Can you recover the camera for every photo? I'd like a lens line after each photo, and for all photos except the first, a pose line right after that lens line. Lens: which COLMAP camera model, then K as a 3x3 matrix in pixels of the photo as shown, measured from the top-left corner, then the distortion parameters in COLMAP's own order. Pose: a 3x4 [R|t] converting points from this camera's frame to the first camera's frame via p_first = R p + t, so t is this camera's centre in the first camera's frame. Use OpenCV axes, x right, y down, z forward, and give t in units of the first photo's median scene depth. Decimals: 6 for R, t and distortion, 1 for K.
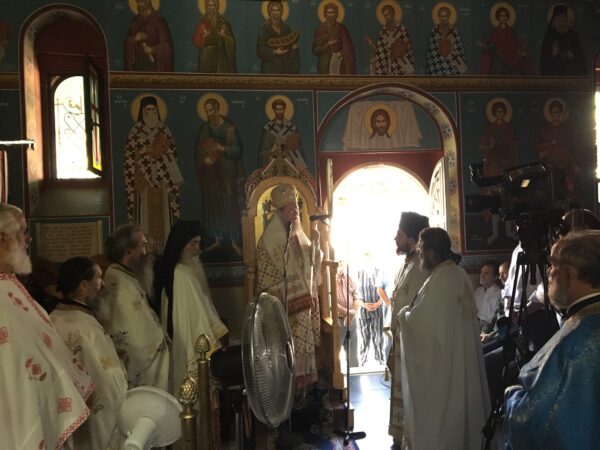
lens RADIAL K [[505.3, 0, 299.9], [0, 505.3, 225.3], [0, 0, 1]] dist [0.049254, -0.075002]
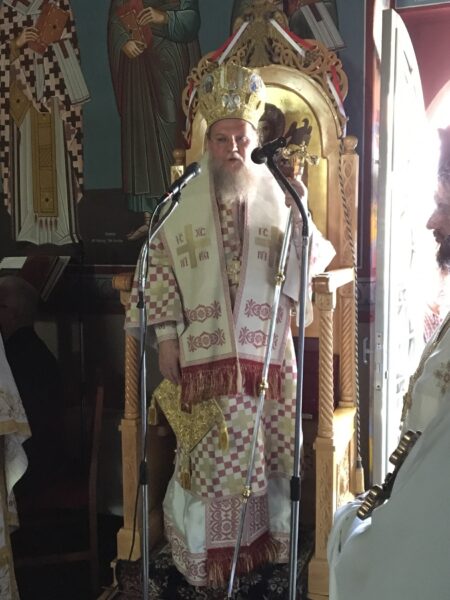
lens RADIAL K [[651.8, 0, 225.3], [0, 651.8, 299.2], [0, 0, 1]] dist [-0.015643, 0.000000]
pose [[0.878849, 0.079559, -0.470421, 0.199611], [-0.030962, 0.993430, 0.110169, 0.035078], [0.476095, -0.082257, 0.875538, 0.500270]]
